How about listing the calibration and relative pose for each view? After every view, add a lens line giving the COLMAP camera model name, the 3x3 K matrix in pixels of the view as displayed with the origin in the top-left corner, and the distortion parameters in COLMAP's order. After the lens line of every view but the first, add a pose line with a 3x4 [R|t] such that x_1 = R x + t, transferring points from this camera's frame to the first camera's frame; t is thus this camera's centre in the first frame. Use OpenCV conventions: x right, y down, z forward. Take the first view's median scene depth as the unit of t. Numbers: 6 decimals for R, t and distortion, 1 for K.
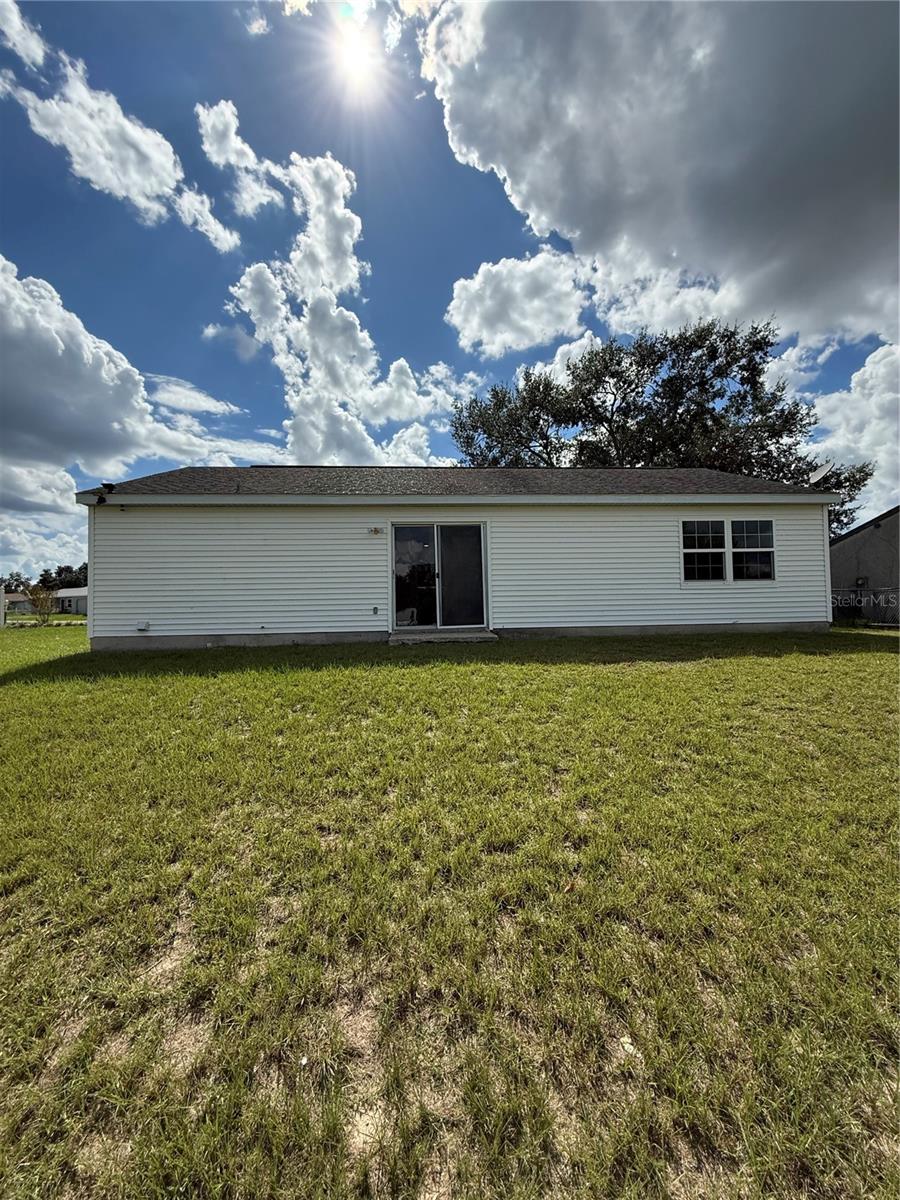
lens RADIAL K [[478.5, 0, 455.1], [0, 478.5, 590.9], [0, 0, 1]] dist [0.002006, 0.000029]
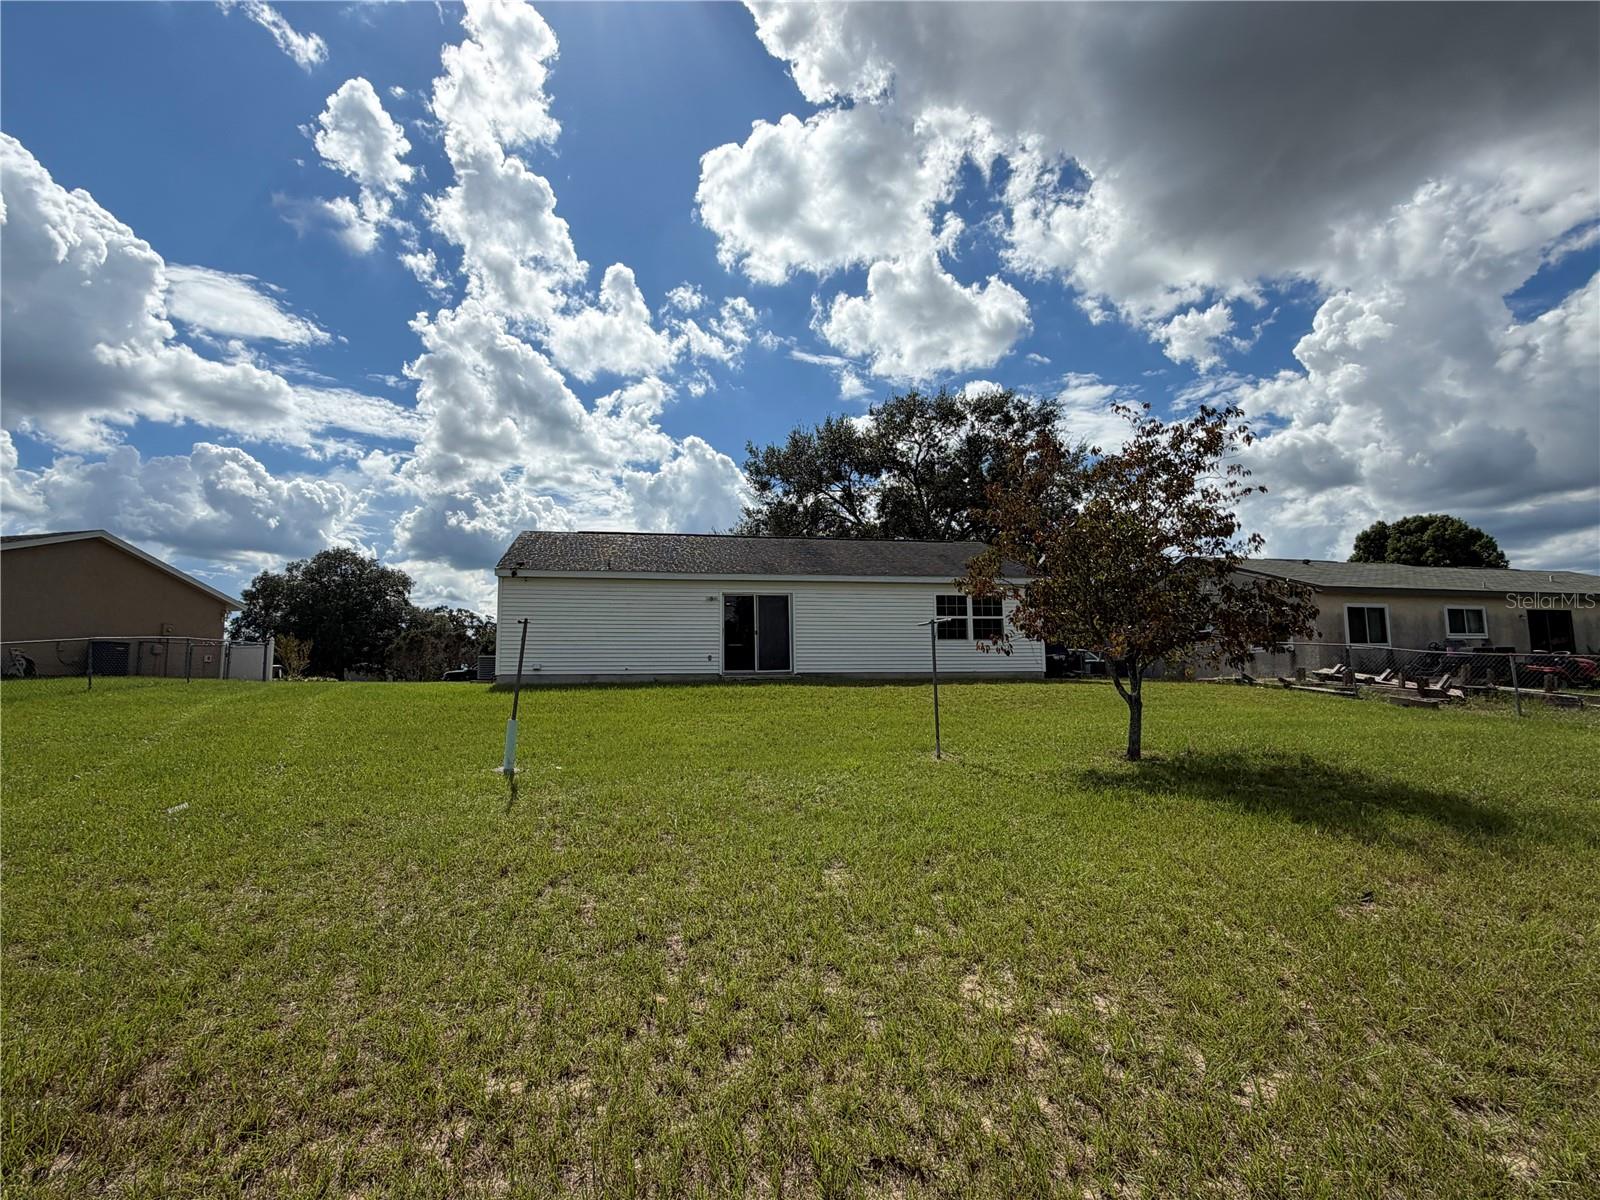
lens RADIAL K [[802.5, 0, 810.2], [0, 802.5, 610.9], [0, 0, 1]] dist [0.002764, -0.002387]
pose [[0.991525, 0.018814, 0.128548, -0.088597], [-0.010763, 0.997953, -0.063045, 0.023367], [-0.129471, 0.061127, 0.989697, -0.623170]]
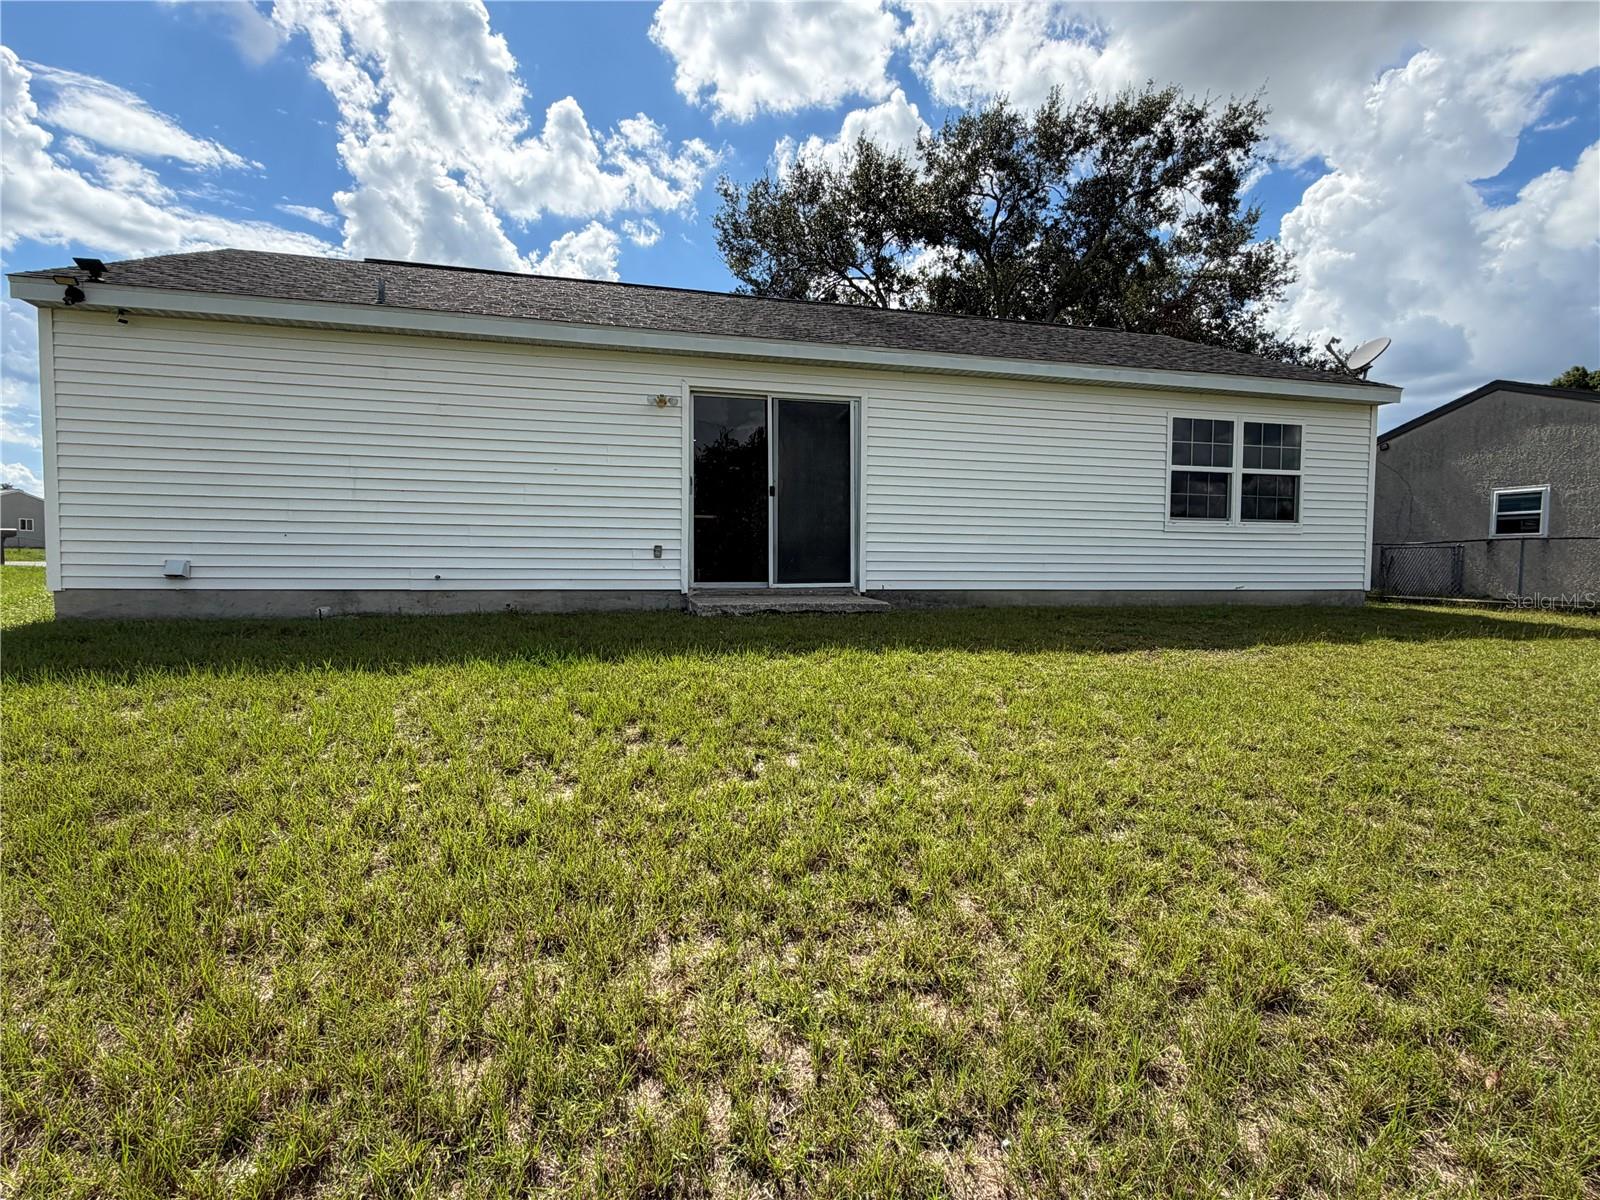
lens RADIAL K [[802.5, 0, 805.5], [0, 802.5, 600.7], [0, 0, 1]] dist [0.002764, -0.002387]
pose [[0.983419, 0.019034, 0.180347, -0.081103], [-0.034669, 0.995868, 0.083940, 0.007023], [-0.178004, -0.088801, 0.980015, 0.040077]]
